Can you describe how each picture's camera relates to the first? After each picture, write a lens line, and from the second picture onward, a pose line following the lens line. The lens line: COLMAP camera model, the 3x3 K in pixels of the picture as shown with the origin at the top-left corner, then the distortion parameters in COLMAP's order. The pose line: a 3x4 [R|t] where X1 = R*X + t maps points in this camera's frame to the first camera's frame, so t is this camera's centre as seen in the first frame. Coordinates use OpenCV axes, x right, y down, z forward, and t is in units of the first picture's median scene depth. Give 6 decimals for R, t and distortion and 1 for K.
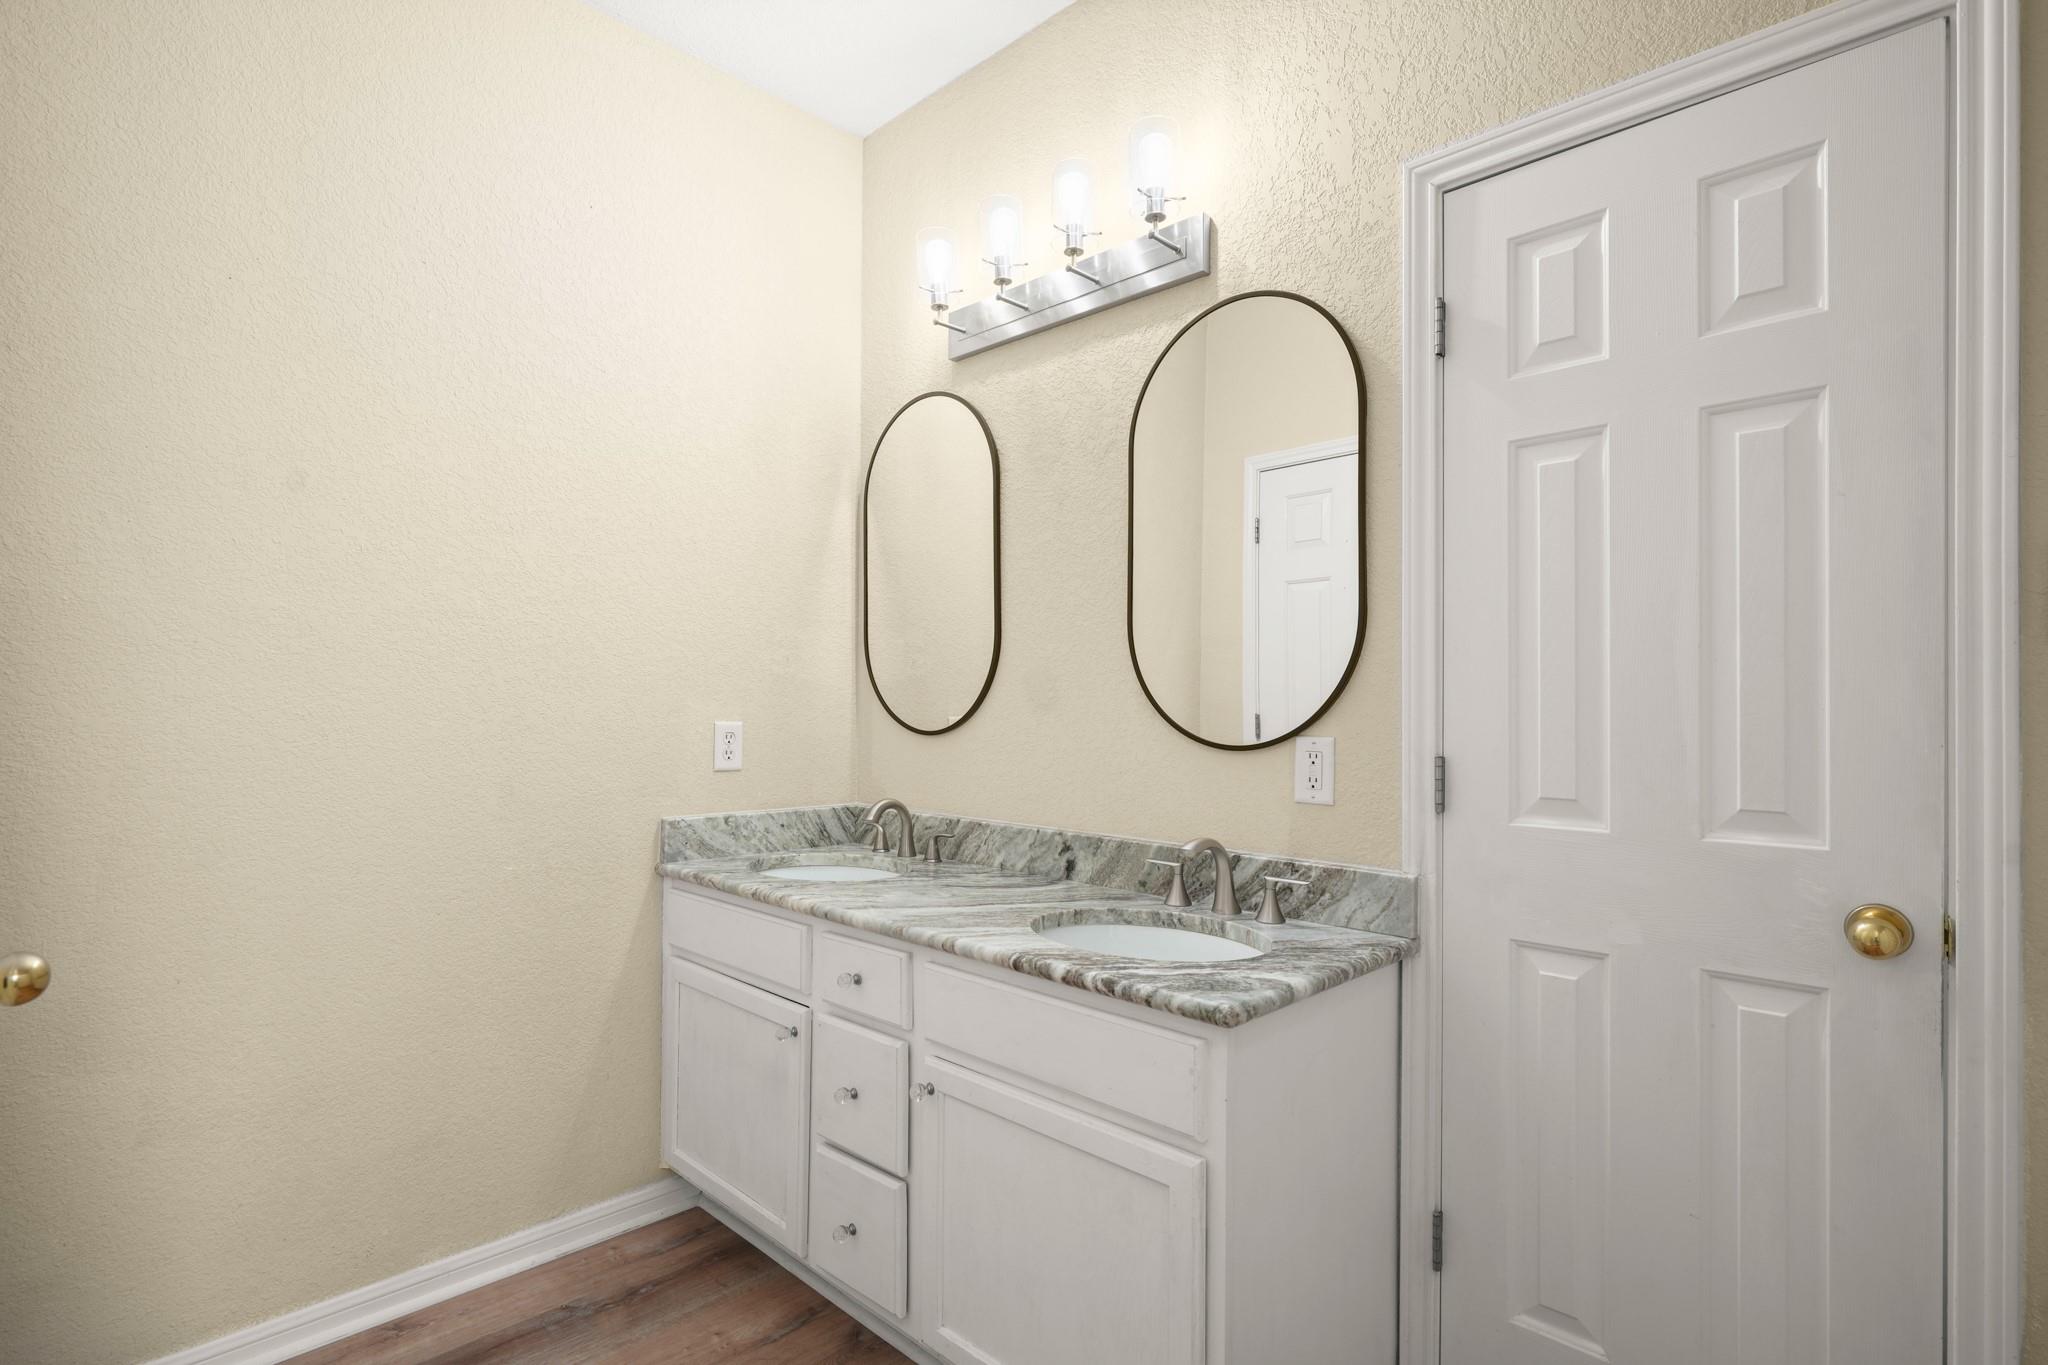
lens RADIAL K [[1002.1, 0, 1024.5], [0, 1002.1, 688.8], [0, 0, 1]] dist [-0.001090, -0.000166]
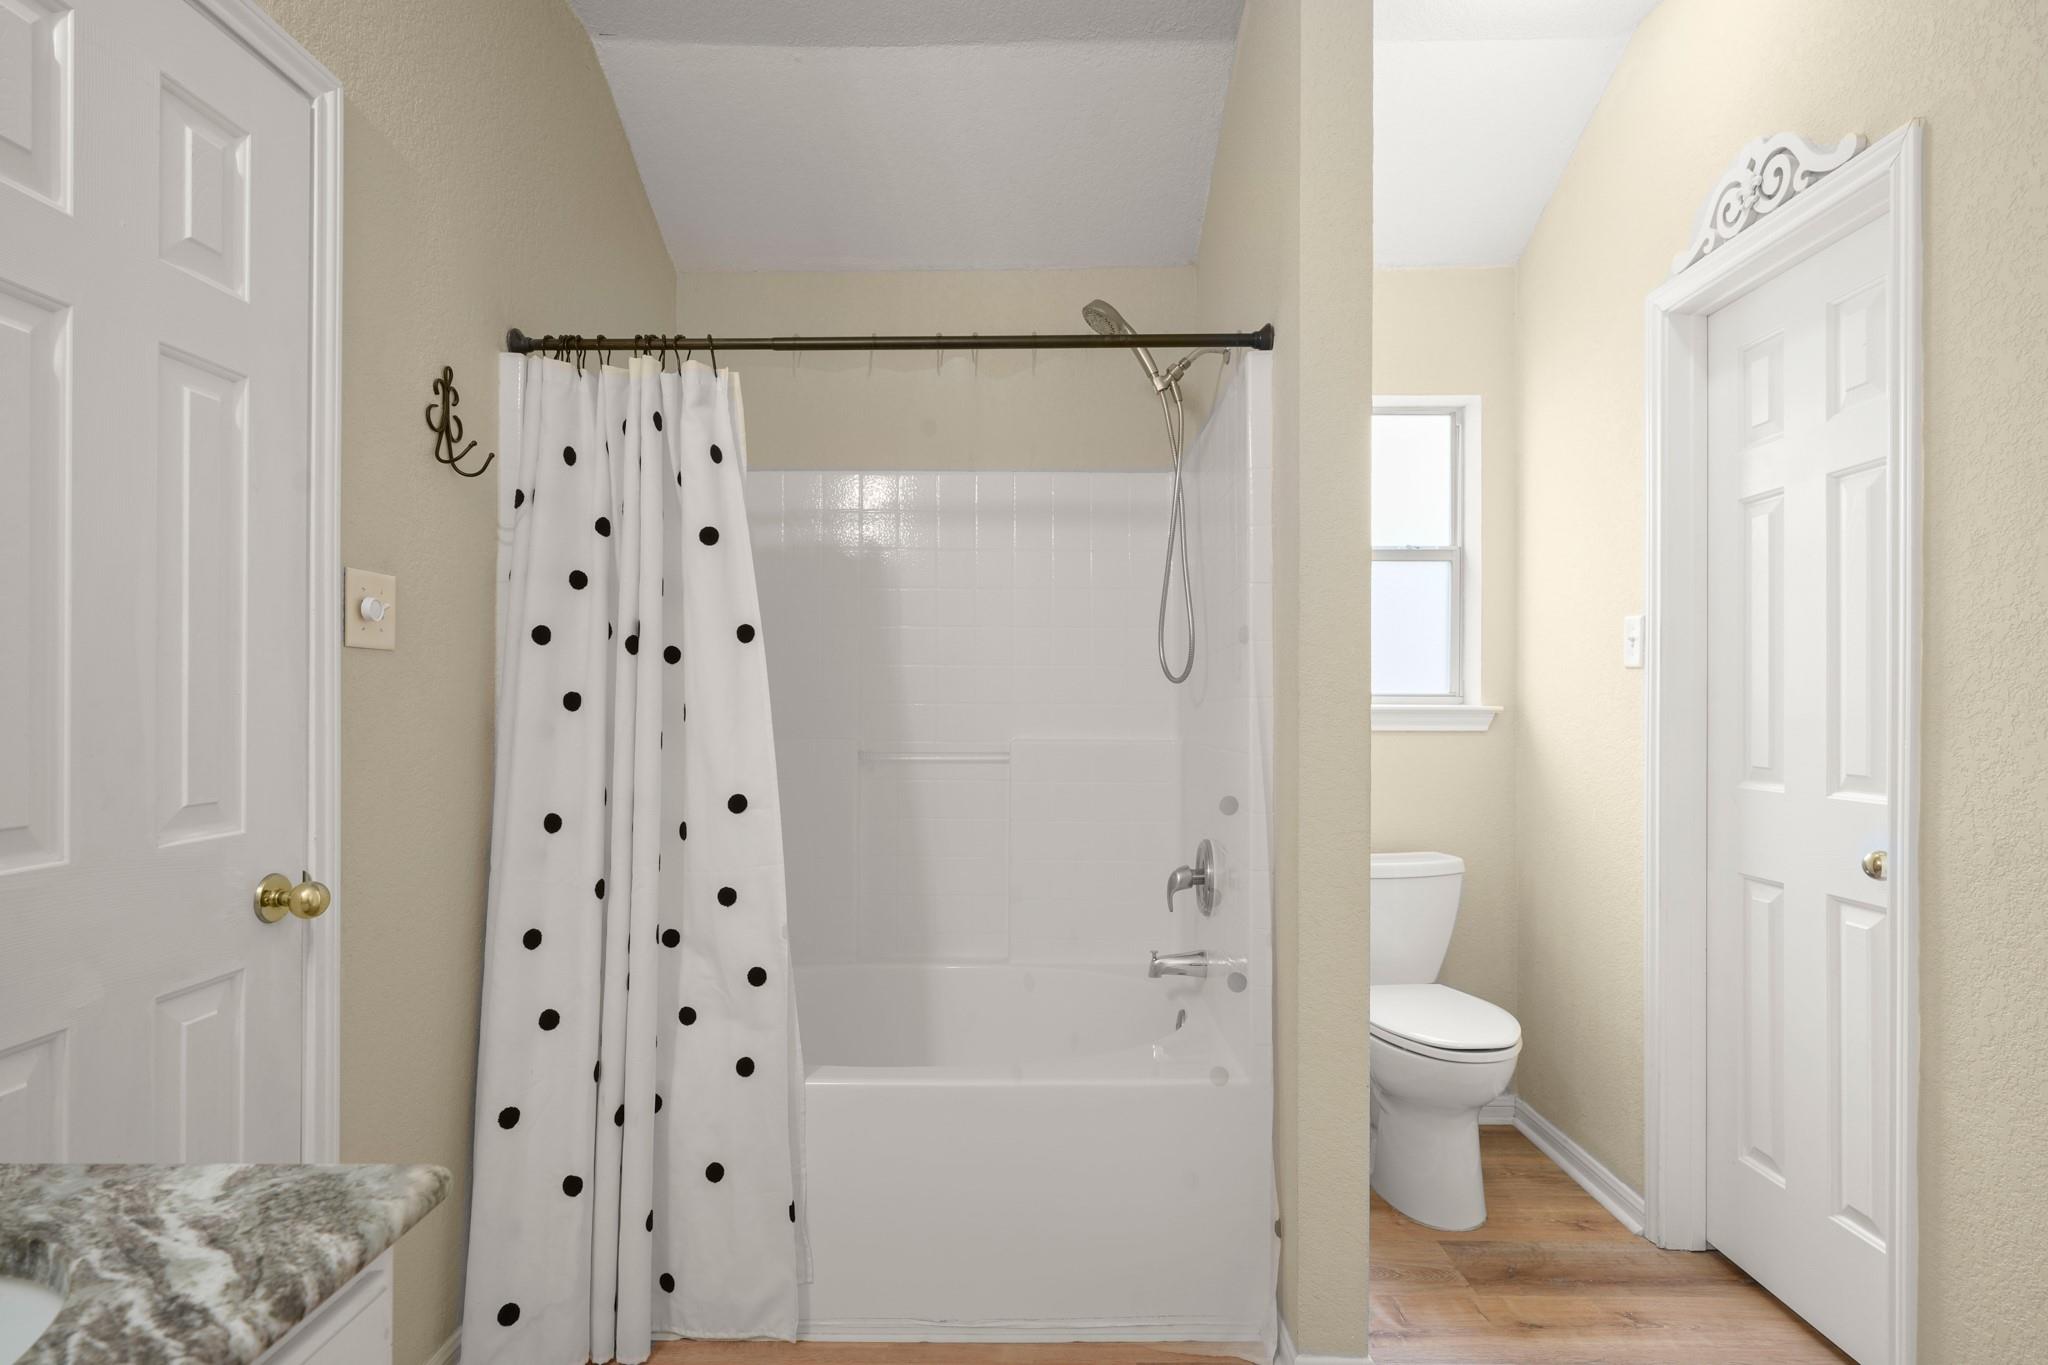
lens RADIAL K [[1006.0, 0, 1019.4], [0, 1006.0, 691.7], [0, 0, 1]] dist [-0.001998, 0.000187]
pose [[-0.659460, -0.001493, 0.751738, -0.462904], [-0.013818, 0.999853, -0.010137, 0.016134], [-0.751613, -0.017072, -0.659384, 1.032163]]
